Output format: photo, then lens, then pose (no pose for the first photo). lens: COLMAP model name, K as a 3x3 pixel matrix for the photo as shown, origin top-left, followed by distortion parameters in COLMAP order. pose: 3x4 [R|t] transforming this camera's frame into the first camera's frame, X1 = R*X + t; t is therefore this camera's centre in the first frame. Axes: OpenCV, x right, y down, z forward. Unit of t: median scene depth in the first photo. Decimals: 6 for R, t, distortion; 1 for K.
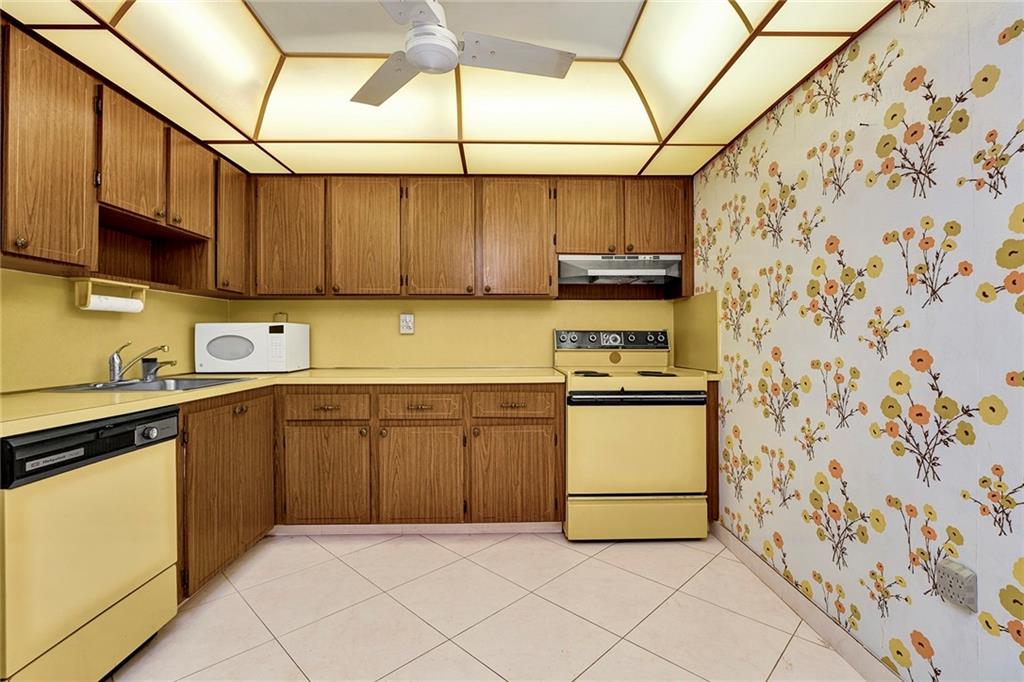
lens RADIAL K [[474.9, 0, 512.0], [0, 474.9, 330.6], [0, 0, 1]] dist [-0.019108, 0.000165]
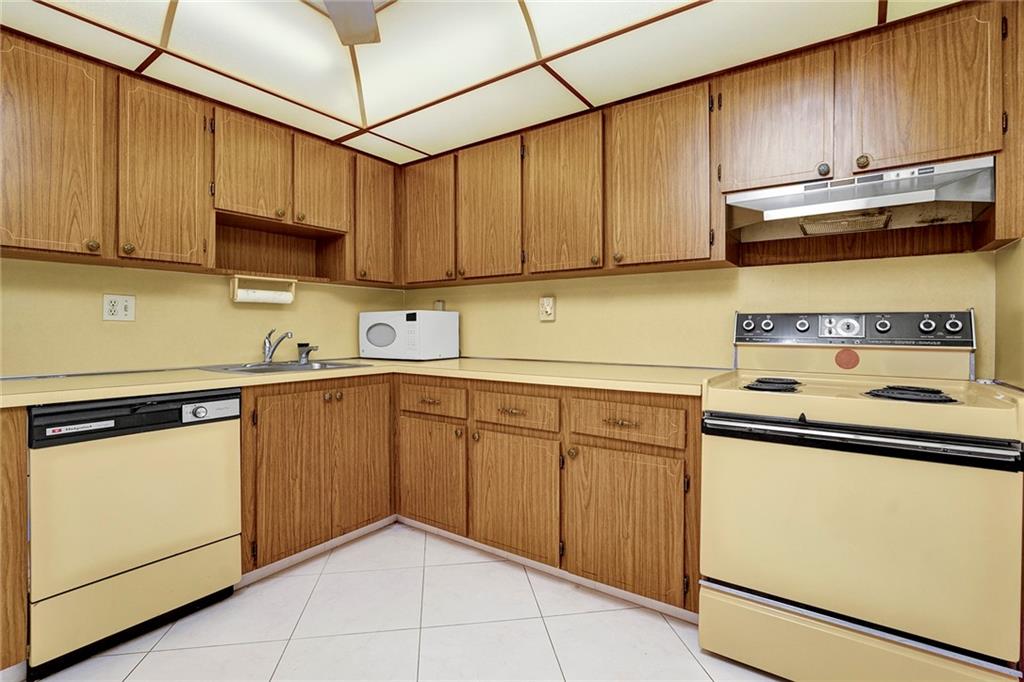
lens RADIAL K [[474.9, 0, 512.0], [0, 474.9, 330.6], [0, 0, 1]] dist [-0.019108, 0.000165]
pose [[0.794644, 0.004993, -0.607056, 0.294401], [0.009139, 0.999754, 0.020185, 0.008327], [0.607007, -0.021588, 0.794403, 0.359866]]
